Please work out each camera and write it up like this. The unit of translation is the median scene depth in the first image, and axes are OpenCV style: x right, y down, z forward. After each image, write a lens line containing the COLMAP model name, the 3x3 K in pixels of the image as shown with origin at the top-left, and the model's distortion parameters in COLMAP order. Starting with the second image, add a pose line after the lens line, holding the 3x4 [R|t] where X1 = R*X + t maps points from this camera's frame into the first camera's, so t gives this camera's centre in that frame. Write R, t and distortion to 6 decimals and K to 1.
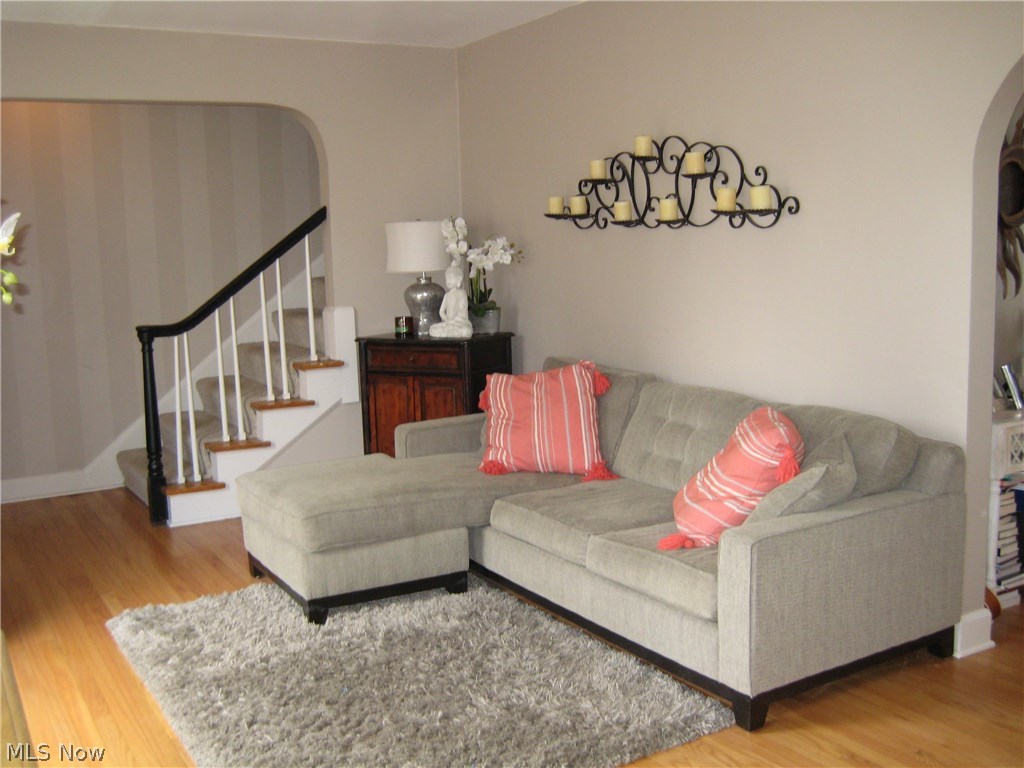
lens RADIAL K [[1068.4, 0, 553.6], [0, 1068.4, 385.5], [0, 0, 1]] dist [-0.095702, 0.001926]
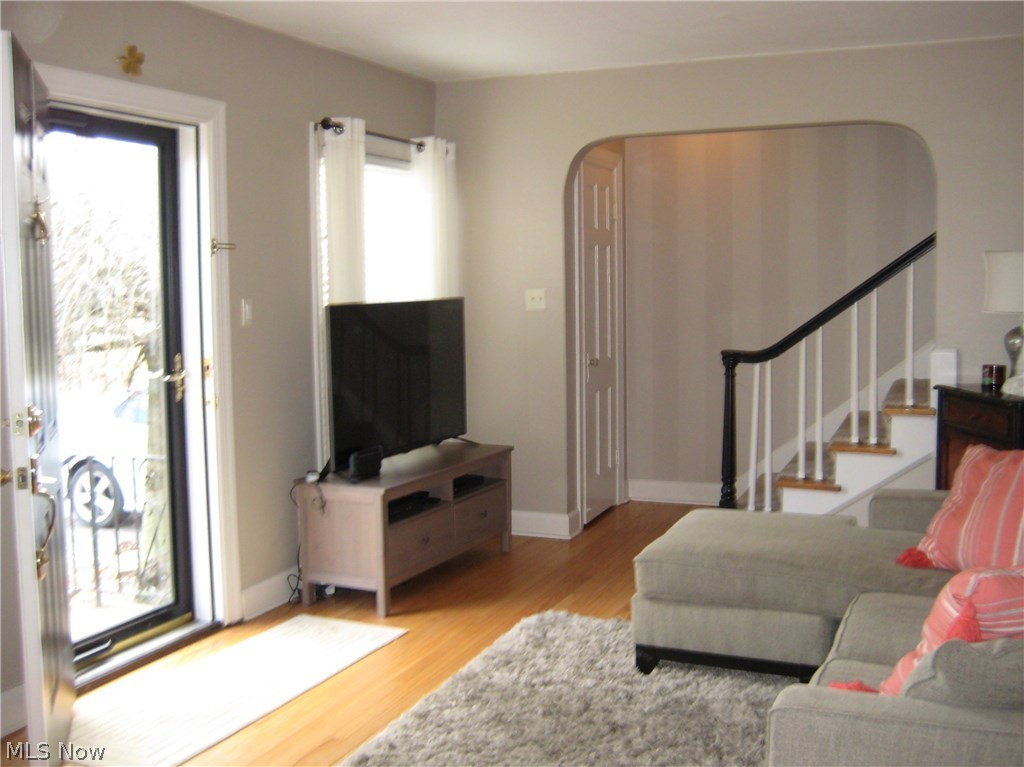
lens RADIAL K [[1109.0, 0, 512.0], [0, 1109.0, 383.5], [0, 0, 1]] dist [-0.181663, -0.004986]
pose [[0.569329, 0.096909, -0.816378, 0.466069], [-0.113224, 0.992808, 0.038891, -0.055905], [0.814276, 0.070292, 0.576207, 0.296664]]
